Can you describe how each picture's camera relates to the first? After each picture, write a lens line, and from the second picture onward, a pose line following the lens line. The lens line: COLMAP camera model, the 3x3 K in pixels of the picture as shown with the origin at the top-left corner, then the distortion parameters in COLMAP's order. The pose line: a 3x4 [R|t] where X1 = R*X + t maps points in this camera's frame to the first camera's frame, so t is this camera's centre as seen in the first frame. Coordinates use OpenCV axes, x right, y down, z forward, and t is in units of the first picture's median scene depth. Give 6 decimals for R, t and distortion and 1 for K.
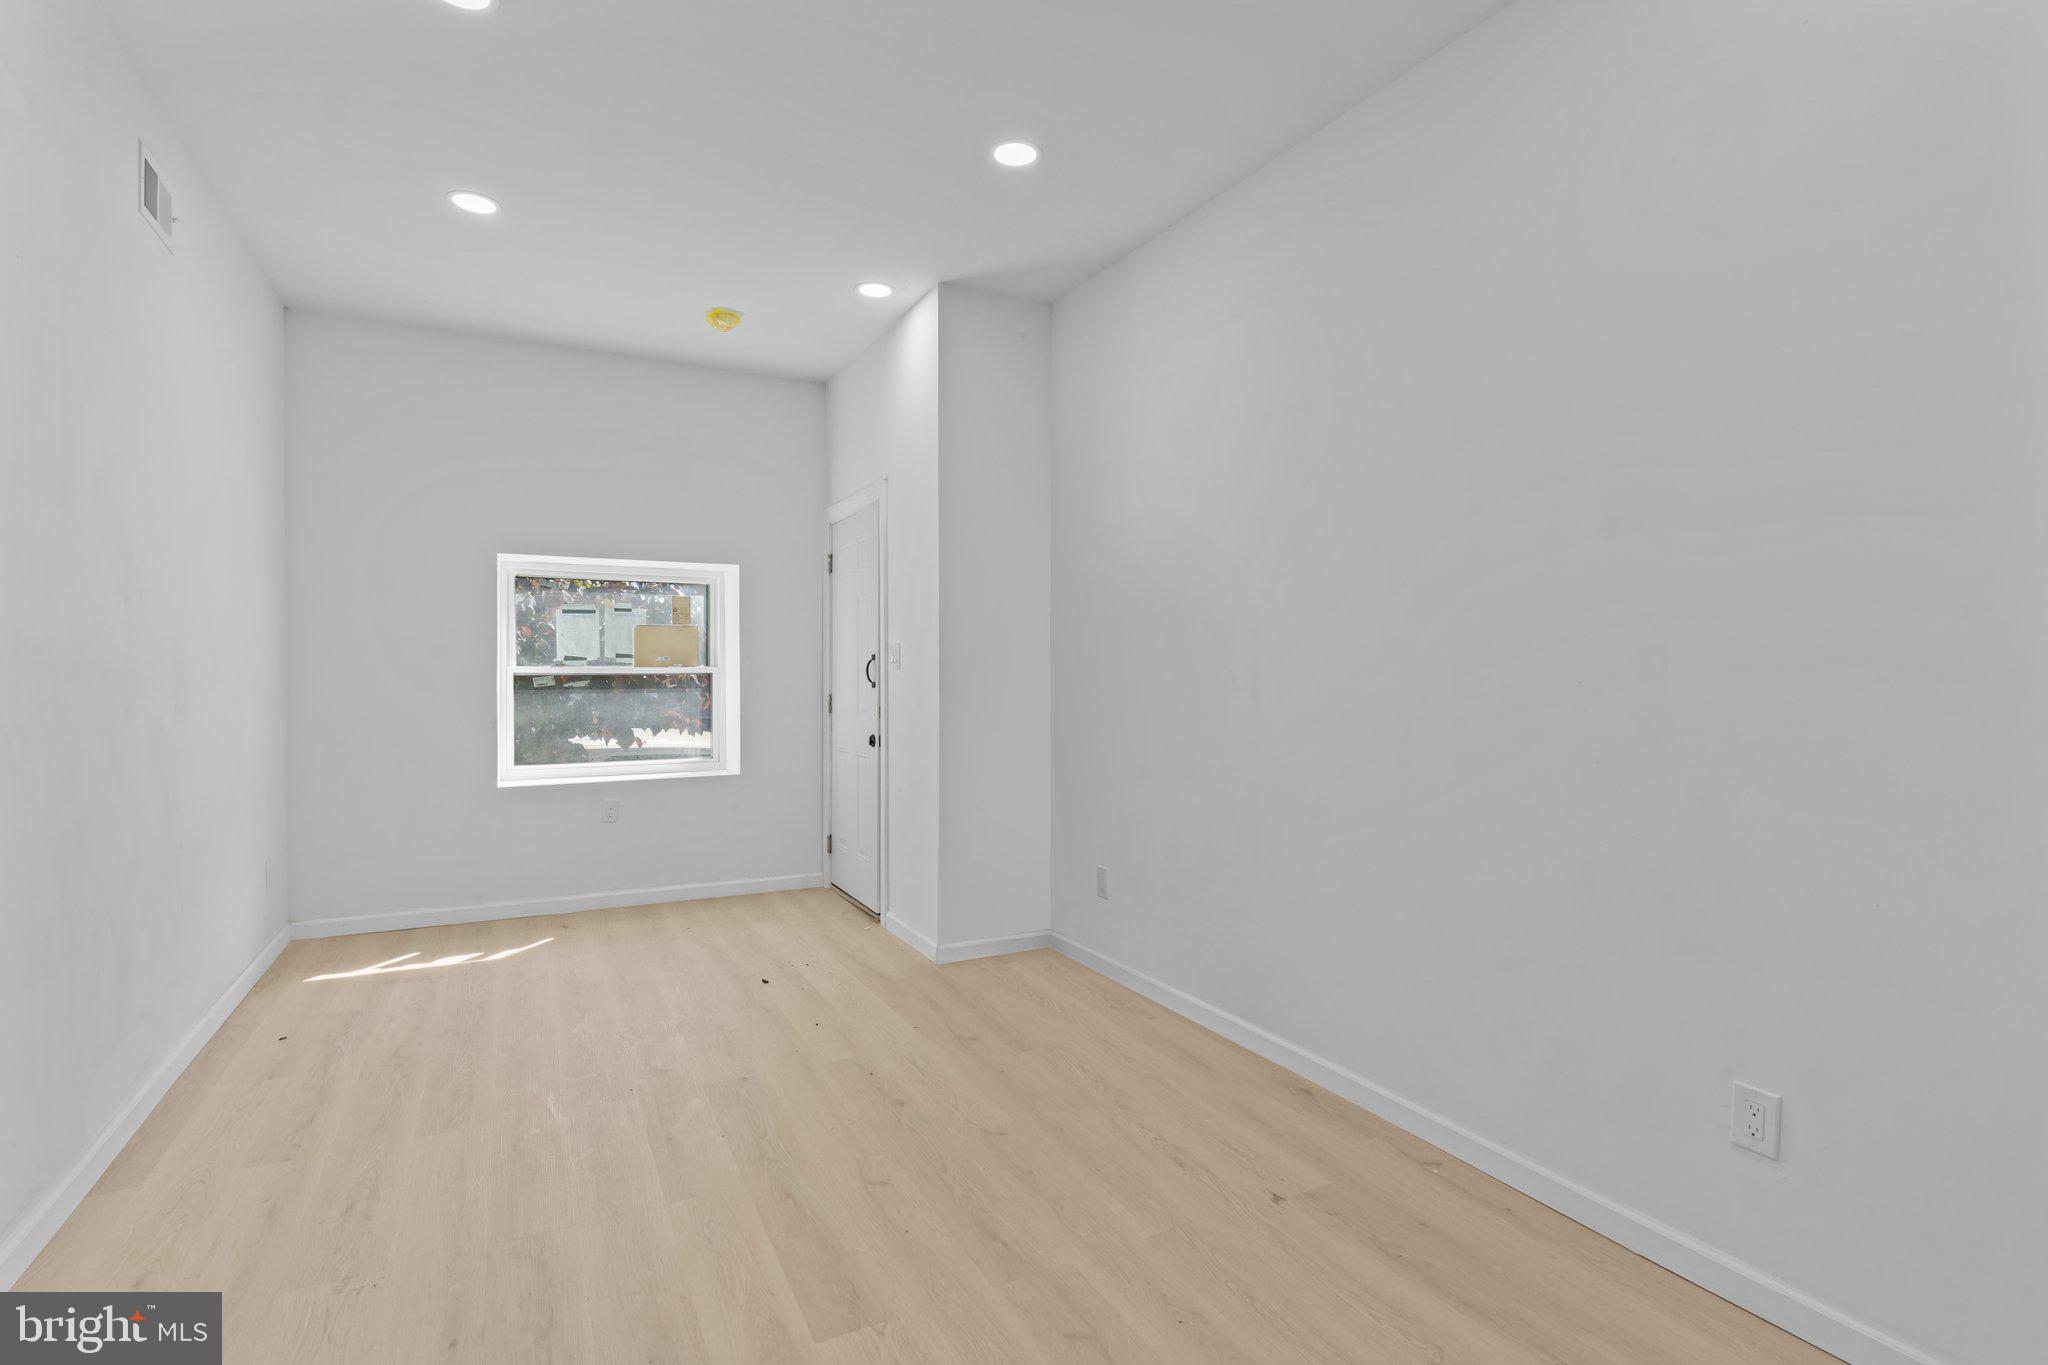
lens RADIAL K [[970.4, 0, 1012.6], [0, 970.4, 667.8], [0, 0, 1]] dist [-0.001975, -0.000215]
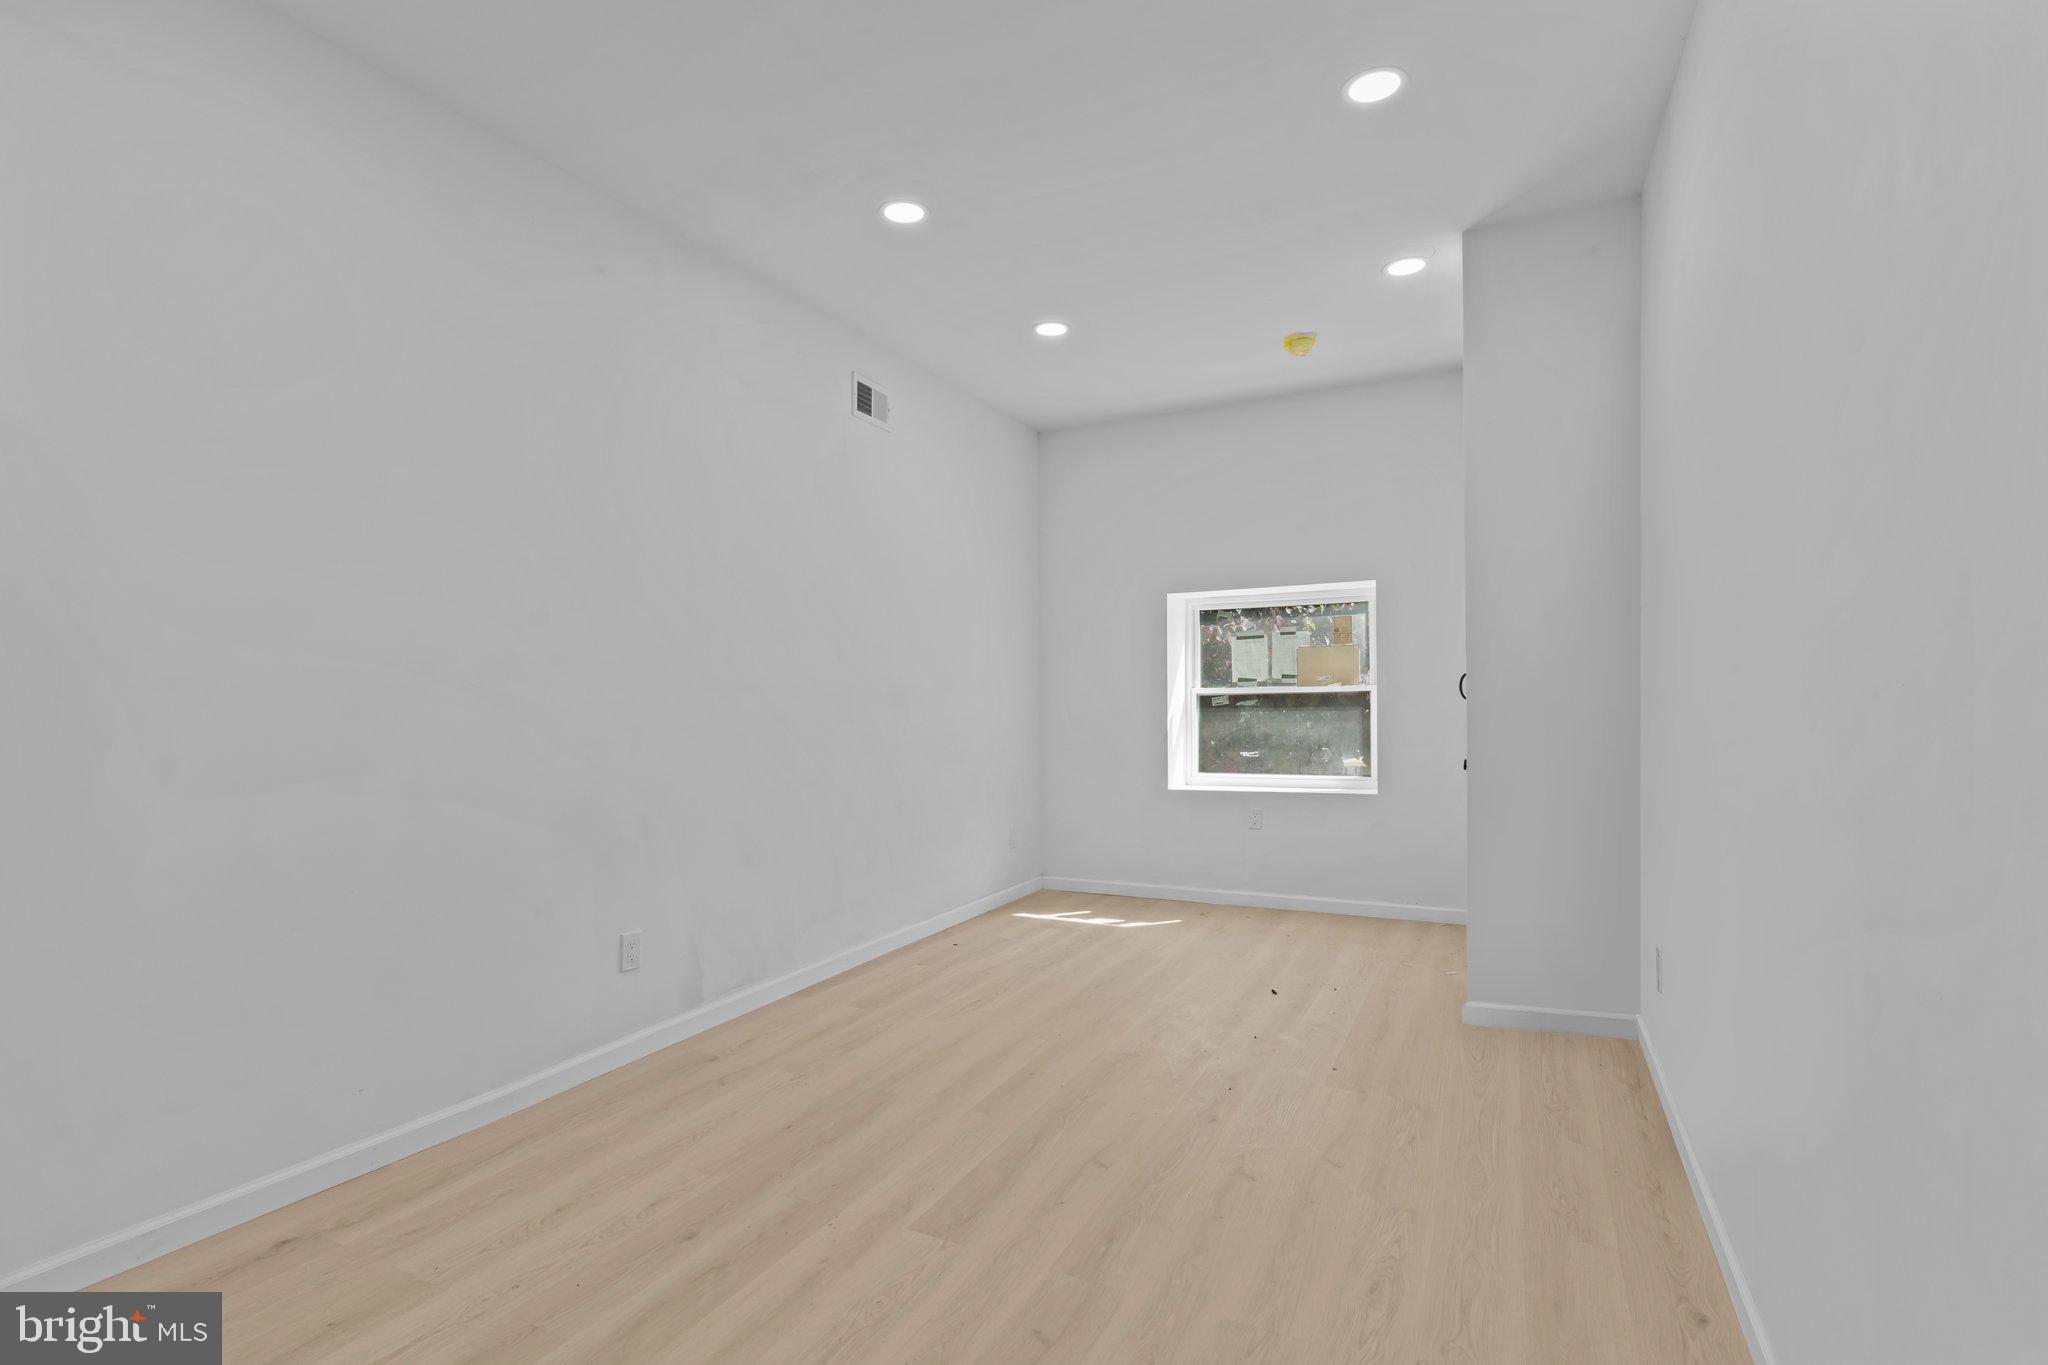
lens RADIAL K [[970.4, 0, 1010.0], [0, 970.4, 701.2], [0, 0, 1]] dist [-0.001975, -0.000215]
pose [[0.579819, -0.007124, -0.814714, 0.304451], [0.019100, 0.999806, 0.004851, 0.004124], [0.814521, -0.018374, 0.579842, 0.133721]]
